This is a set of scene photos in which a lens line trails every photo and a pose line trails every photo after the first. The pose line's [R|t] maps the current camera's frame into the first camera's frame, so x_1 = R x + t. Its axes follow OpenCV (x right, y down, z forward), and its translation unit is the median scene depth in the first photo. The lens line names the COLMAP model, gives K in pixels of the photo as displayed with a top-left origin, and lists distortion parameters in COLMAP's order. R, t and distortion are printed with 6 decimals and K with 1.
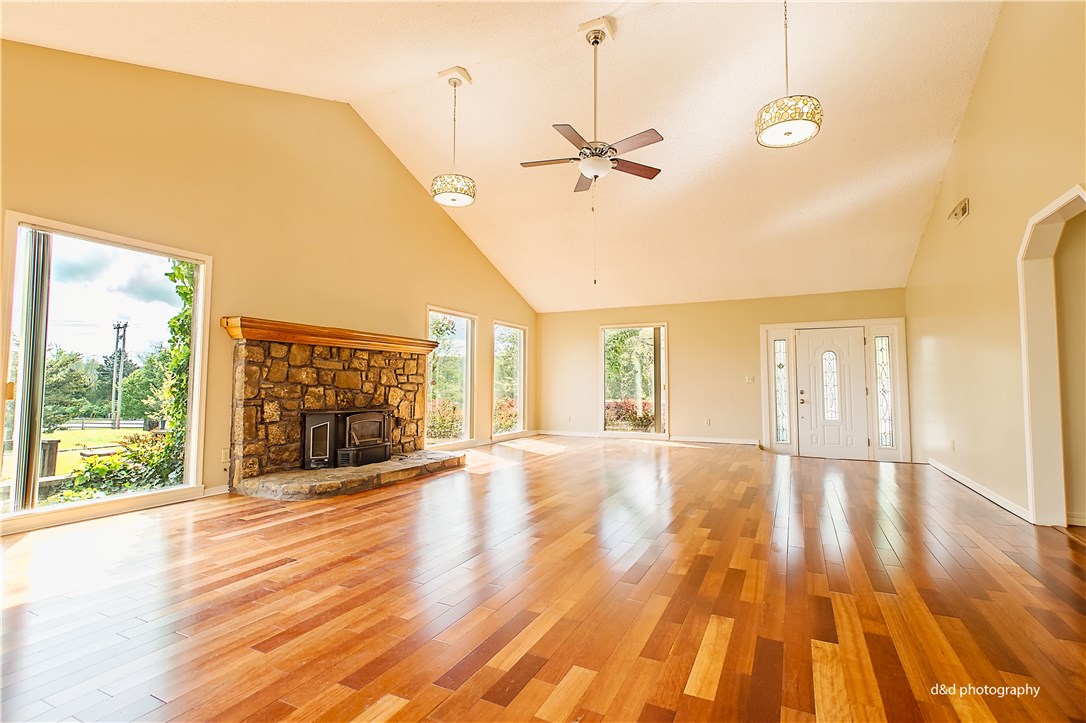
lens RADIAL K [[502.5, 0, 548.3], [0, 502.5, 358.4], [0, 0, 1]] dist [0.013271, -0.001581]
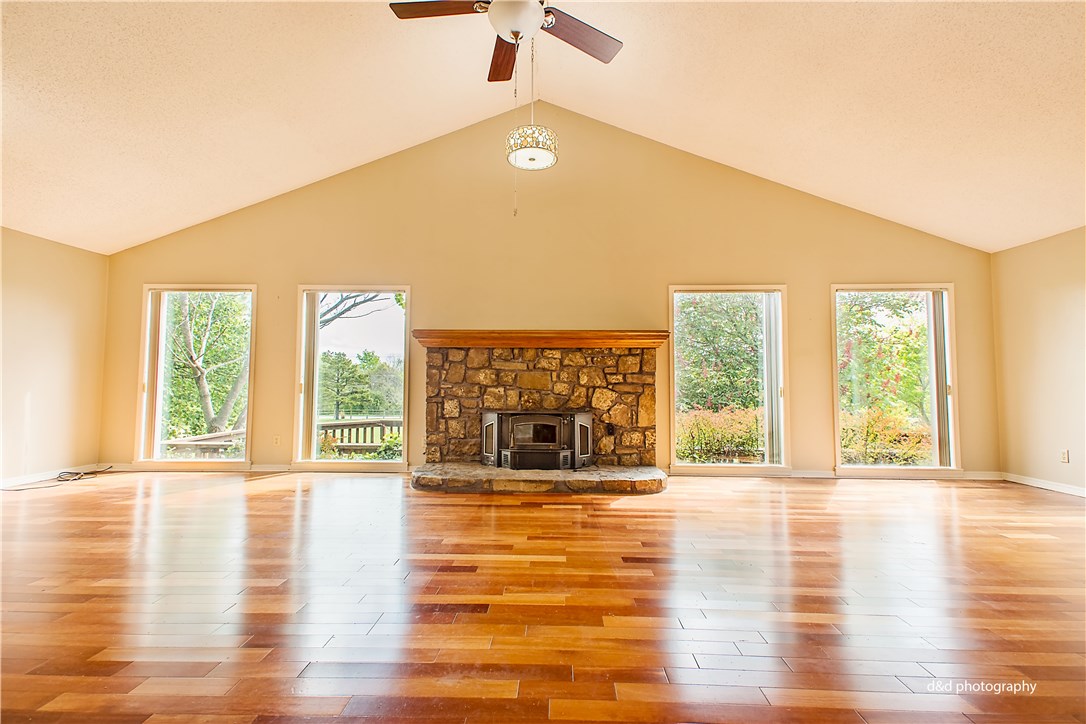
lens RADIAL K [[502.5, 0, 546.7], [0, 502.5, 357.7], [0, 0, 1]] dist [0.013271, -0.001581]
pose [[0.410405, -0.053964, -0.910305, 0.532569], [0.045431, 0.998218, -0.038694, 0.039611], [0.910771, -0.025476, 0.412125, 0.655161]]
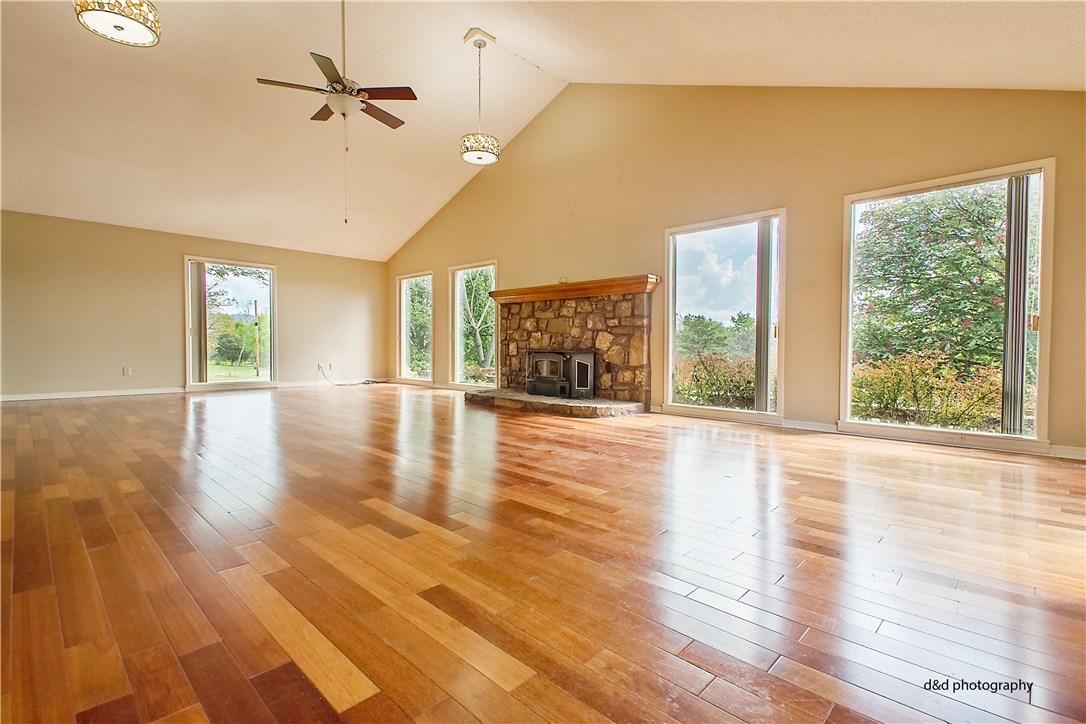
lens RADIAL K [[502.5, 0, 549.2], [0, 502.5, 356.5], [0, 0, 1]] dist [0.013271, -0.001581]
pose [[-0.310300, 0.011060, -0.950574, 0.788876], [0.041668, 0.999130, -0.001977, 0.123104], [0.949725, -0.040222, -0.310490, 1.422150]]
